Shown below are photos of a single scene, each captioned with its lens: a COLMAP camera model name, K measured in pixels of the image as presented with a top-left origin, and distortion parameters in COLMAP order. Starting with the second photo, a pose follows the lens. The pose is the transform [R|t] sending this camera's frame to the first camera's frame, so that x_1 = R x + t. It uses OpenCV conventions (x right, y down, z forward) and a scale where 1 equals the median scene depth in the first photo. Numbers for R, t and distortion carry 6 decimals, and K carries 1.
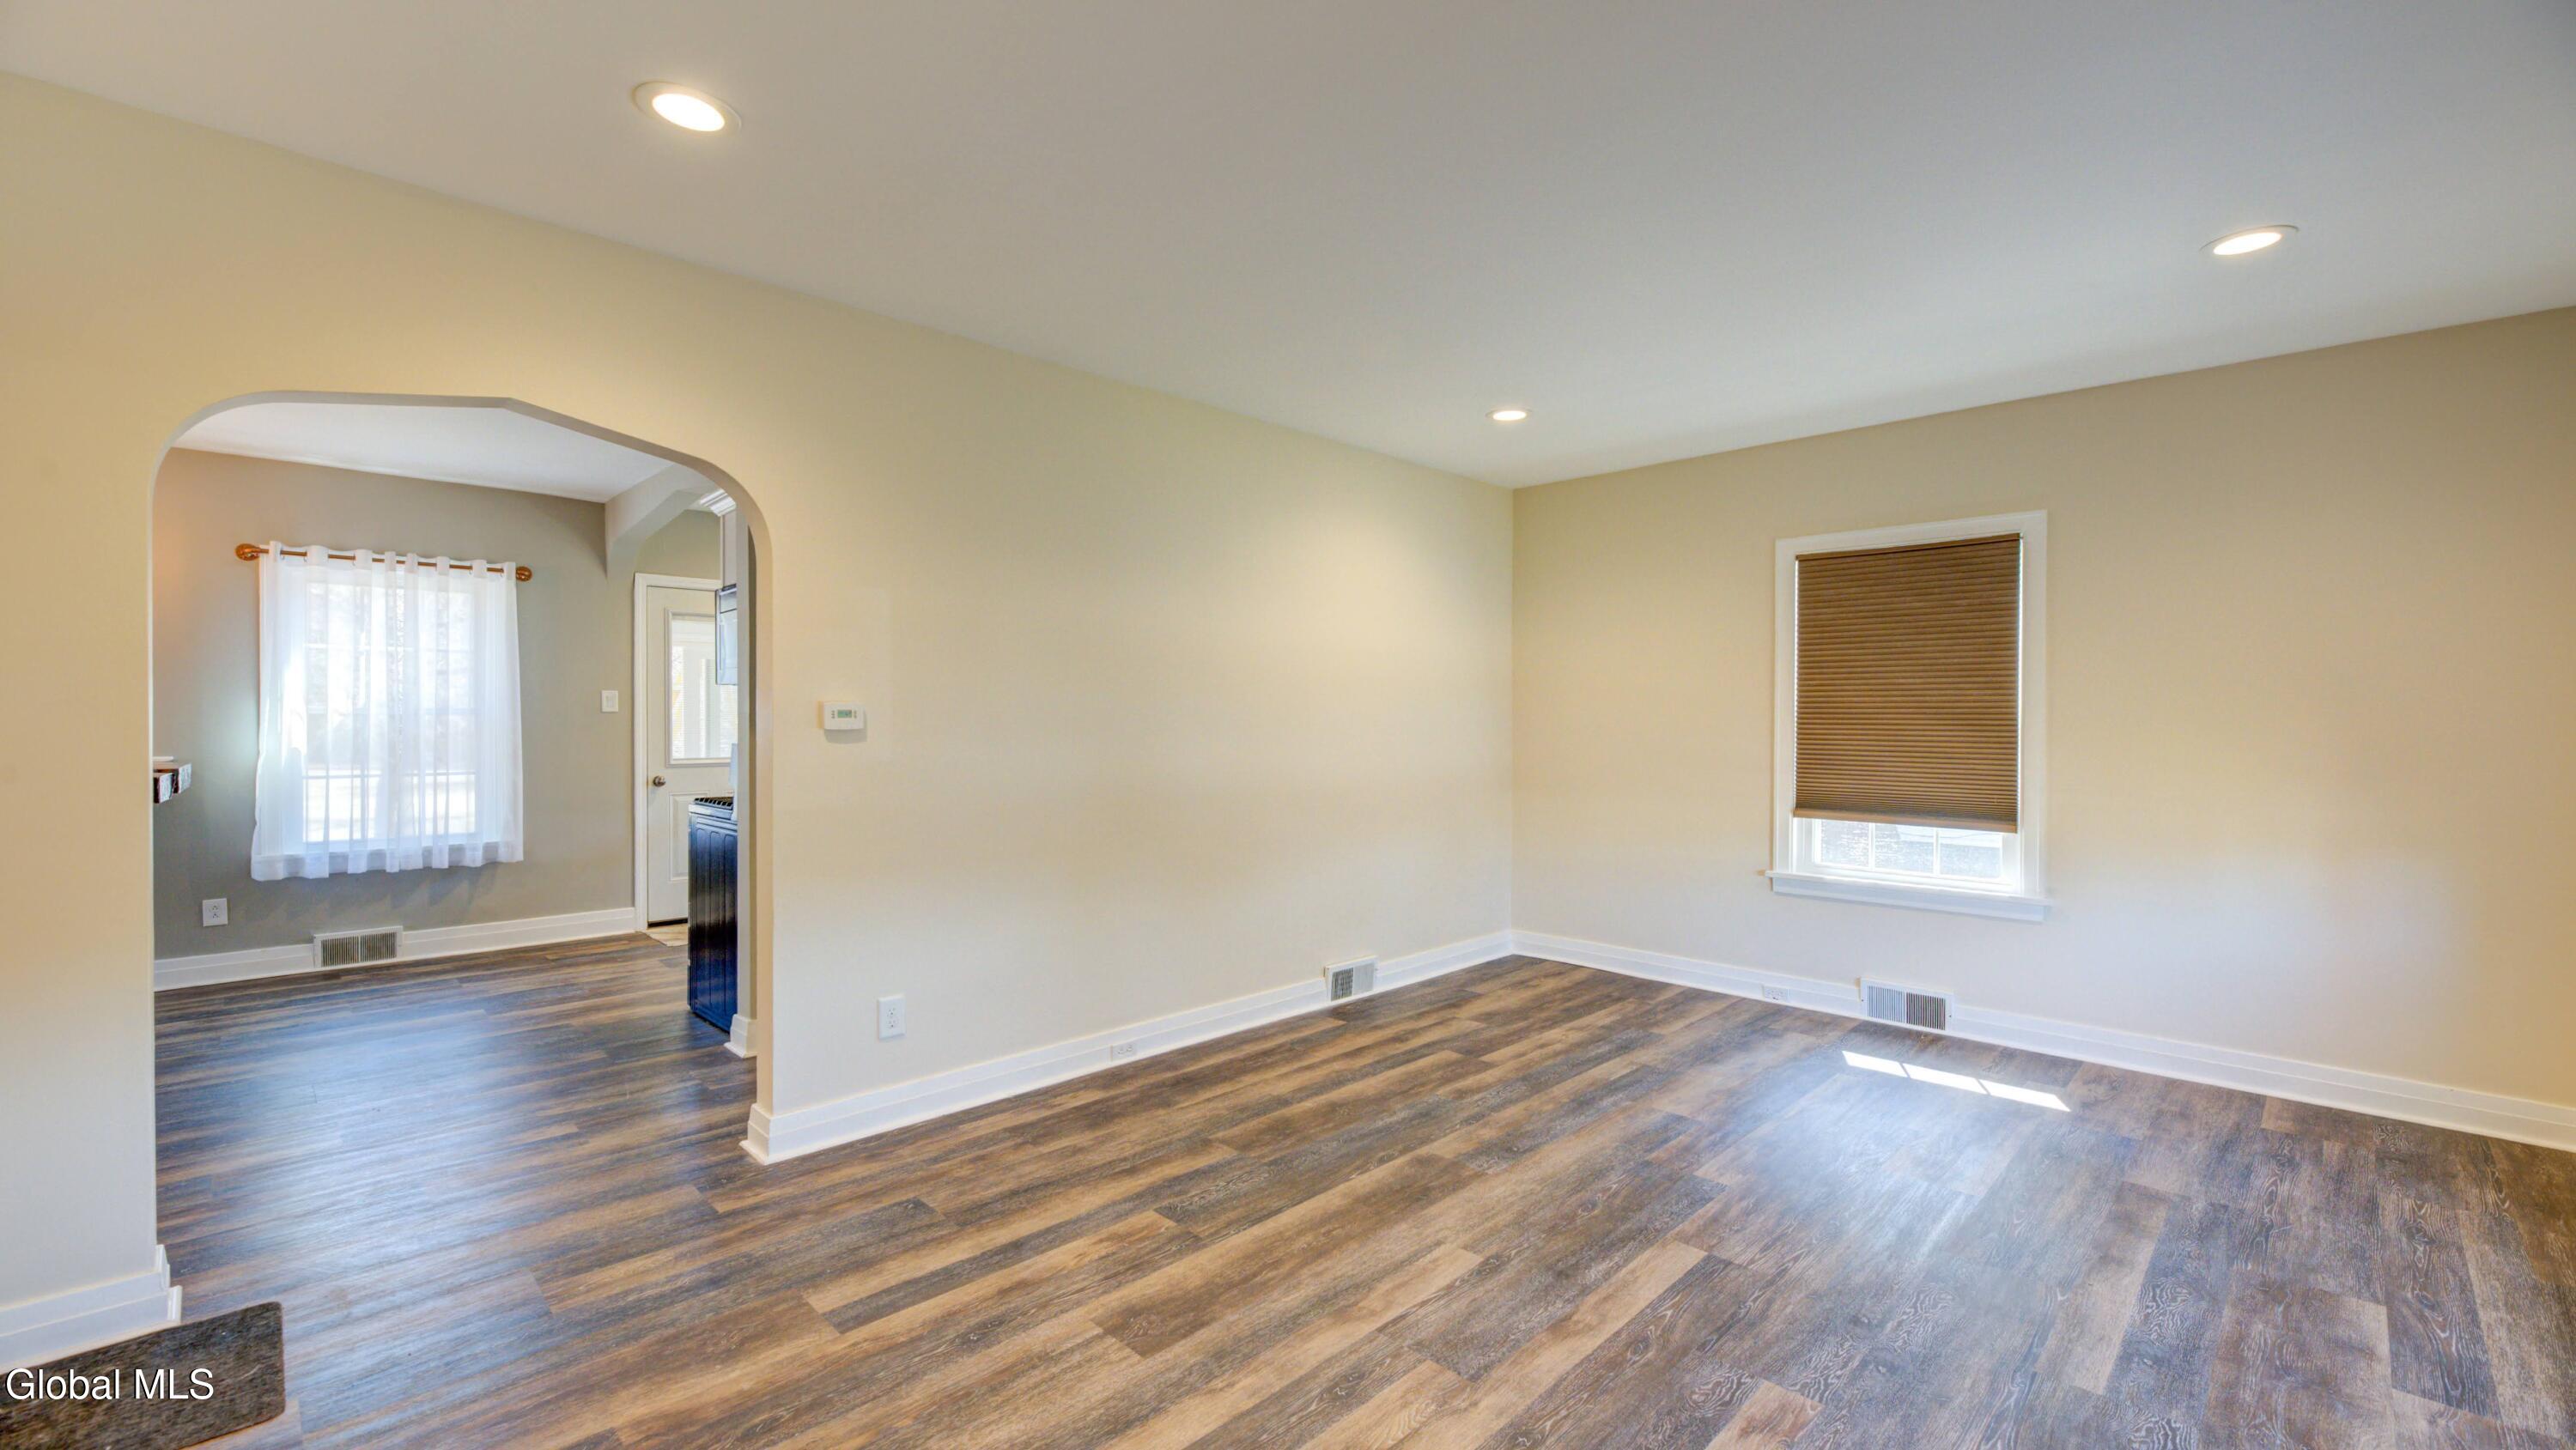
lens RADIAL K [[1057.0, 0, 1290.3], [0, 1057.0, 722.8], [0, 0, 1]] dist [-0.004812, -0.000709]
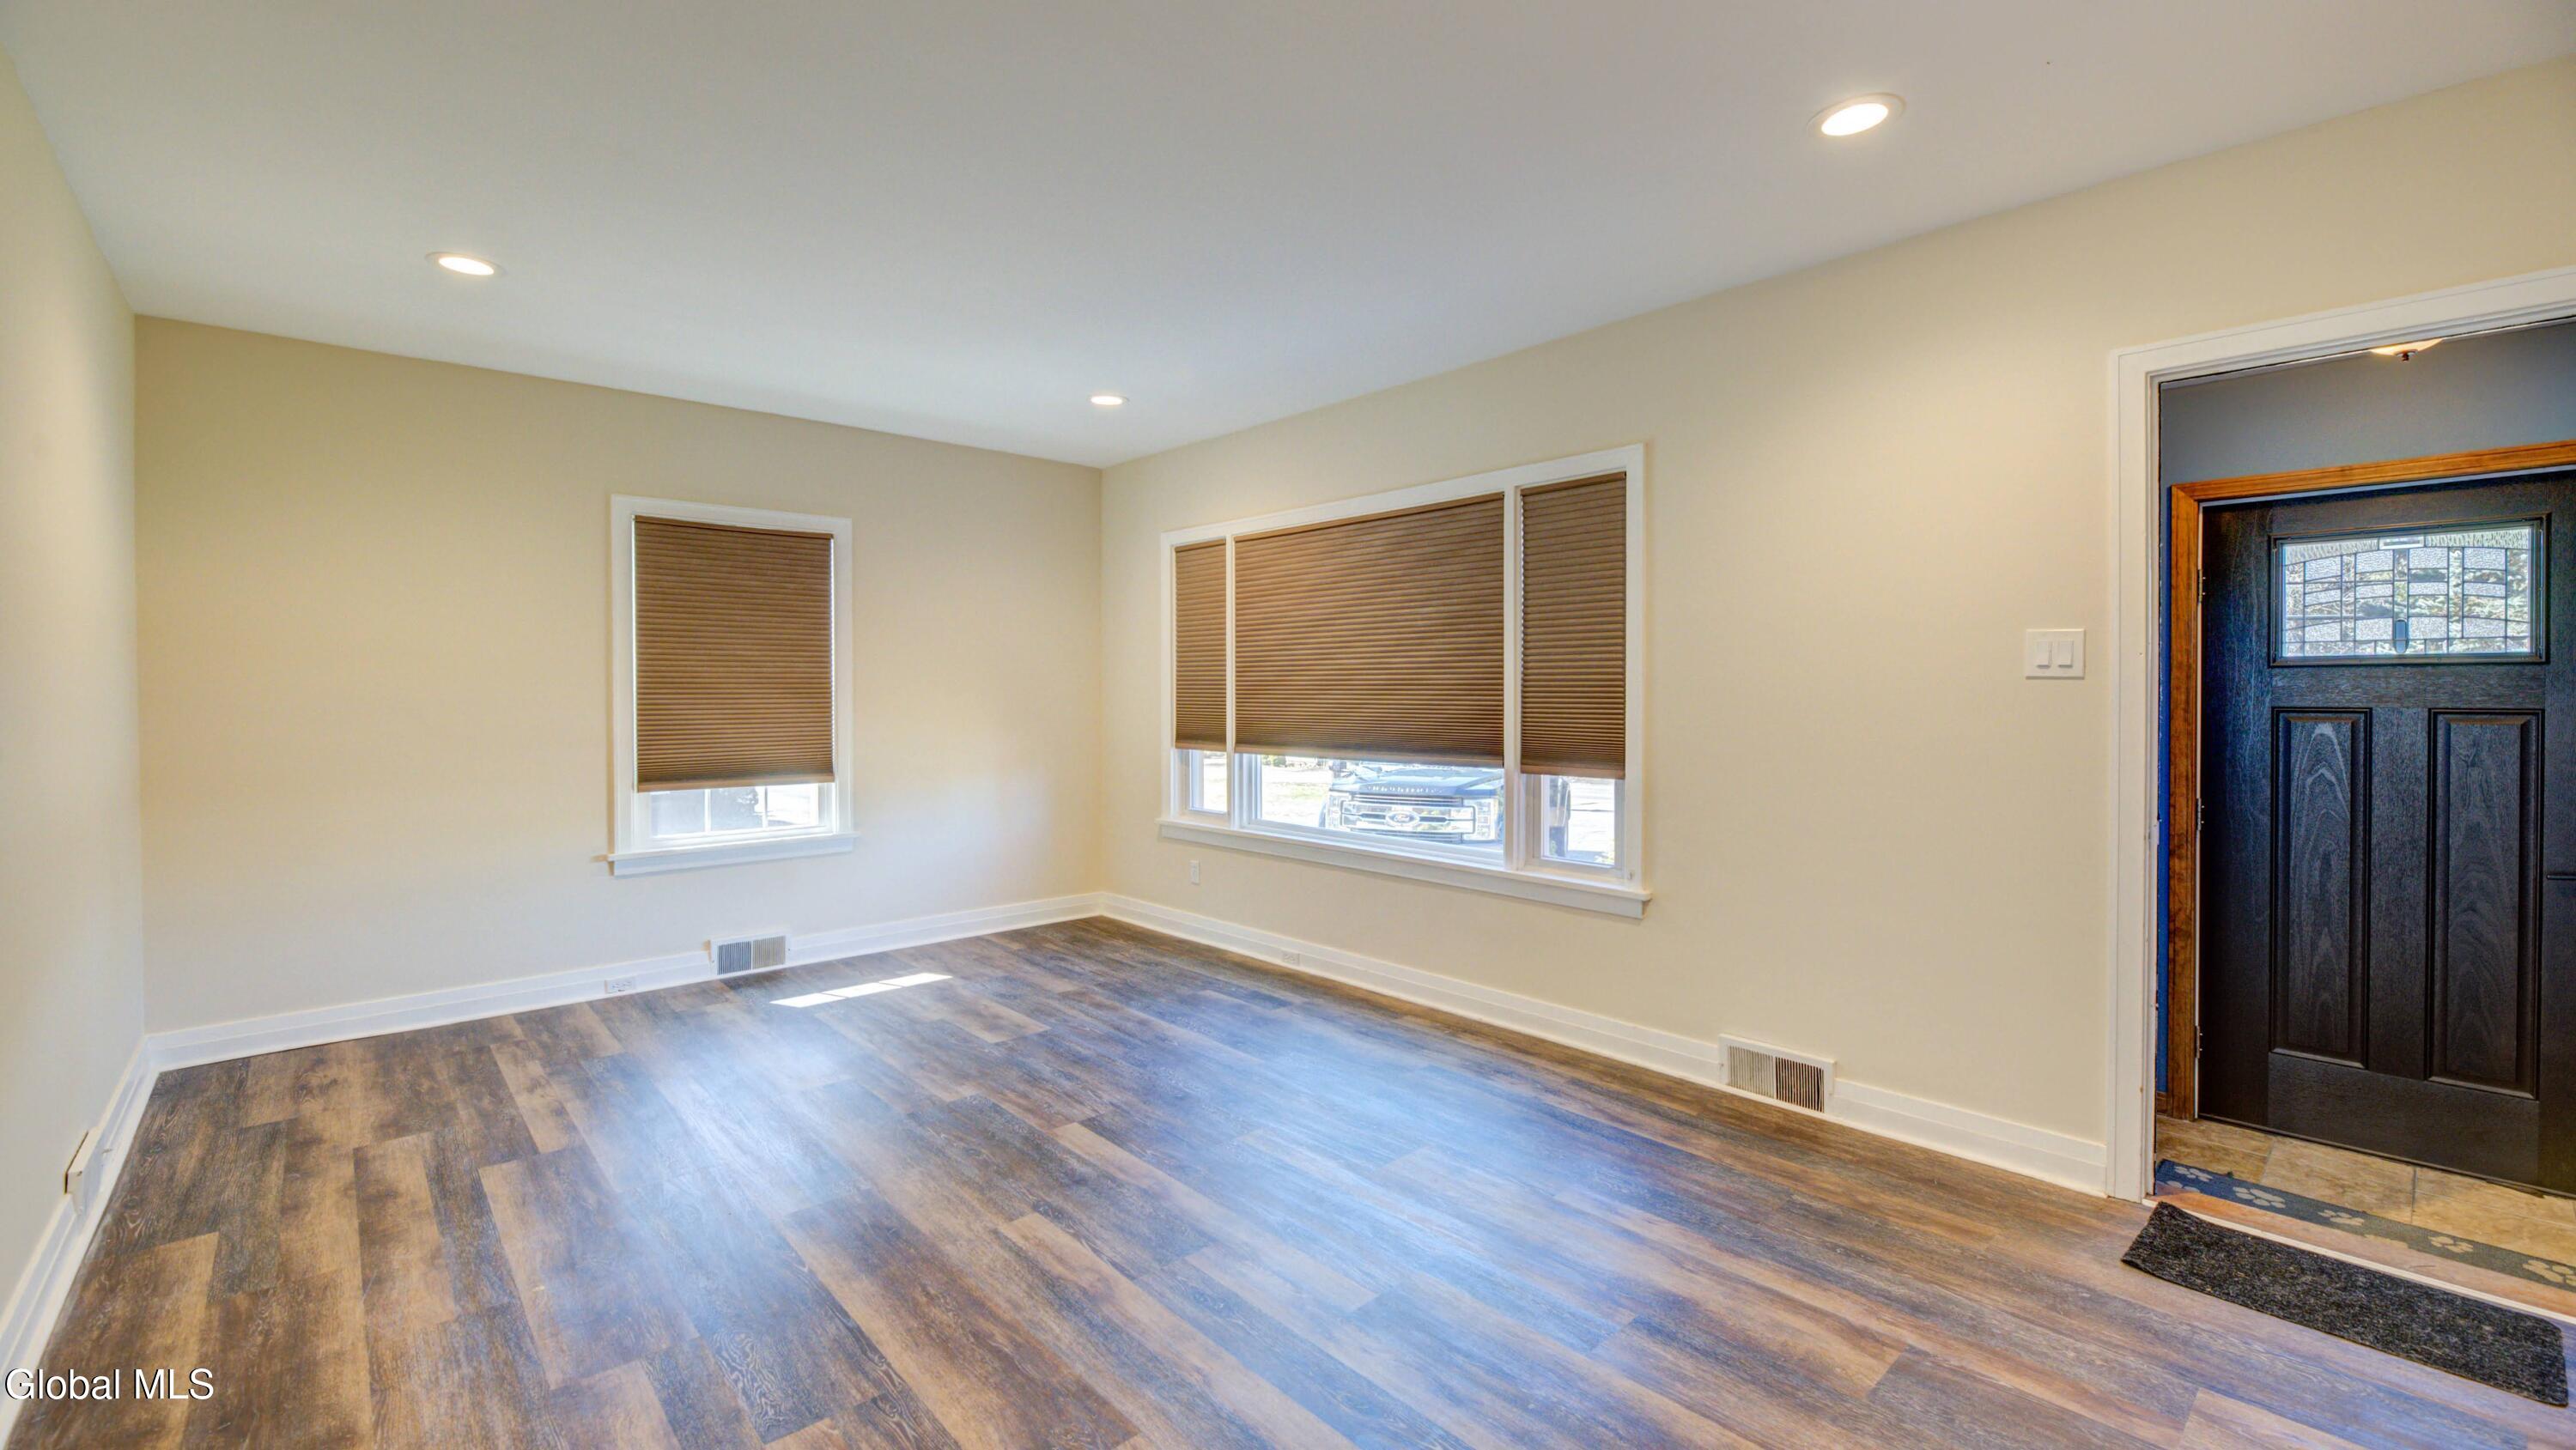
lens RADIAL K [[1057.0, 0, 1289.2], [0, 1057.0, 704.7], [0, 0, 1]] dist [-0.004812, -0.000709]
pose [[0.045932, -0.019995, 0.998744, -0.495598], [0.007421, 0.999779, 0.019674, -0.003886], [-0.998917, 0.006508, 0.046070, 0.422156]]
